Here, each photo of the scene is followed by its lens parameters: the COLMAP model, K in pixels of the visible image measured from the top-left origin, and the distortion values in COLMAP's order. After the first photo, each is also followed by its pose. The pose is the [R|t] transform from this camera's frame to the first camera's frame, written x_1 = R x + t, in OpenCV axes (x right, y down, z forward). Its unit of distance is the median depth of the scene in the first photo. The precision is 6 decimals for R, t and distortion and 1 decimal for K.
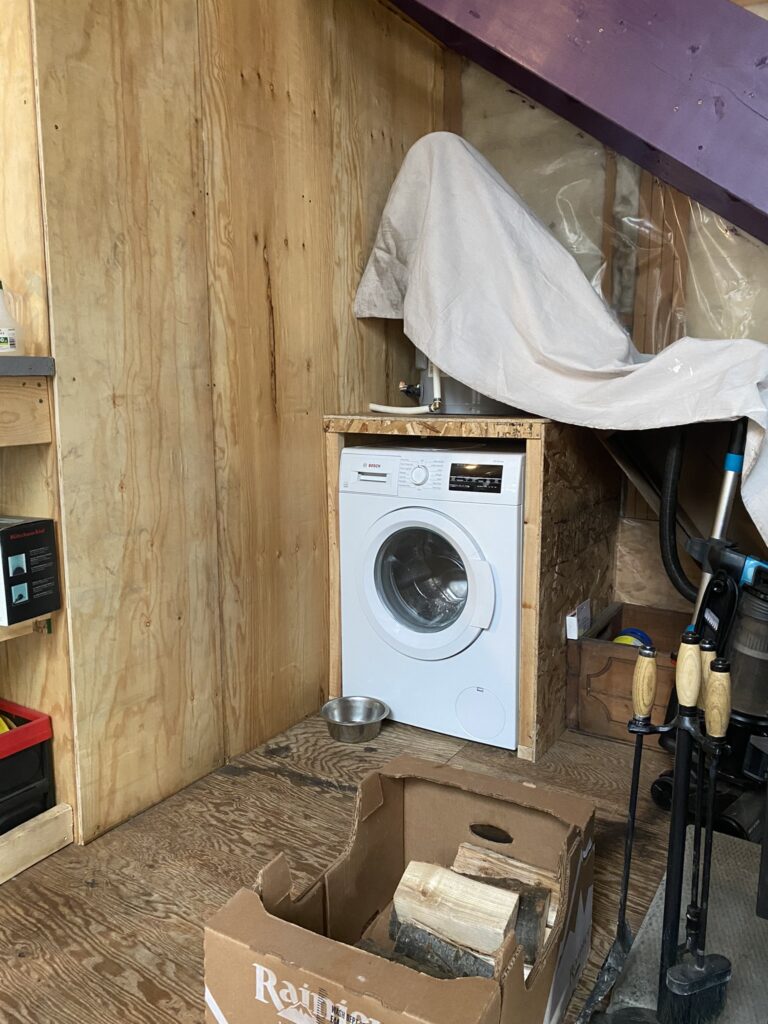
lens RADIAL K [[783.6, 0, 383.5], [0, 783.6, 514.1], [0, 0, 1]] dist [0.003798, -0.006885]
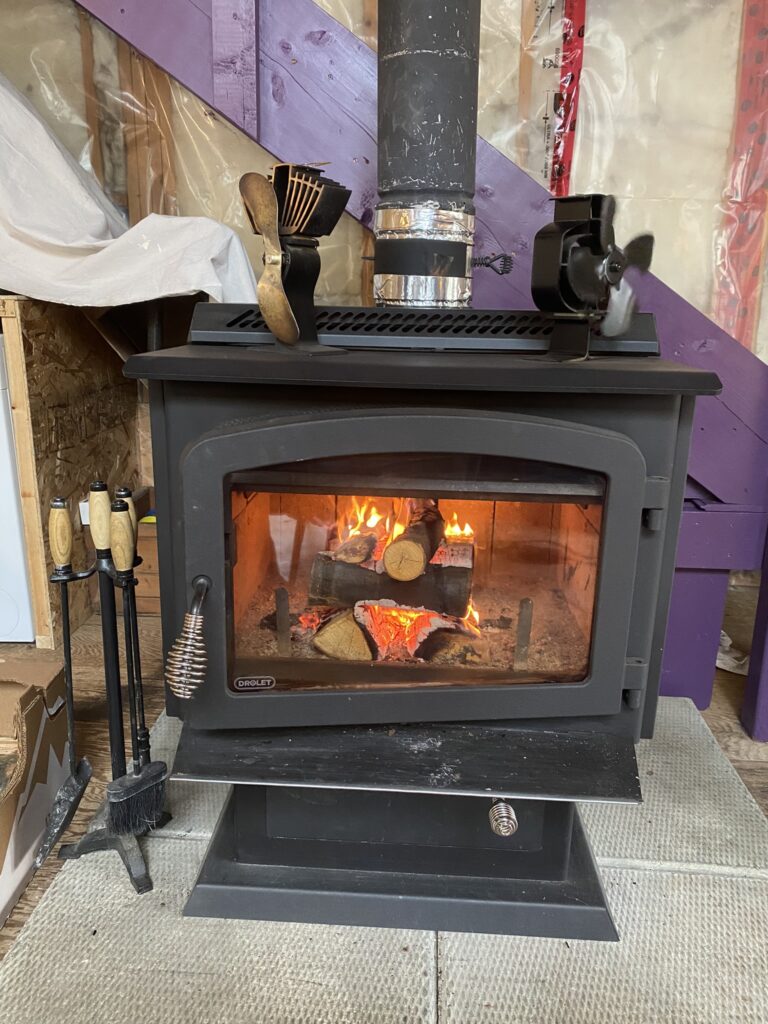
lens RADIAL K [[783.6, 0, 383.9], [0, 783.6, 510.2], [0, 0, 1]] dist [0.003798, -0.006885]
pose [[0.875203, -0.115223, 0.469833, 0.108266], [0.060965, 0.989748, 0.129163, 0.036614], [-0.479899, -0.084400, 0.873255, -0.057818]]
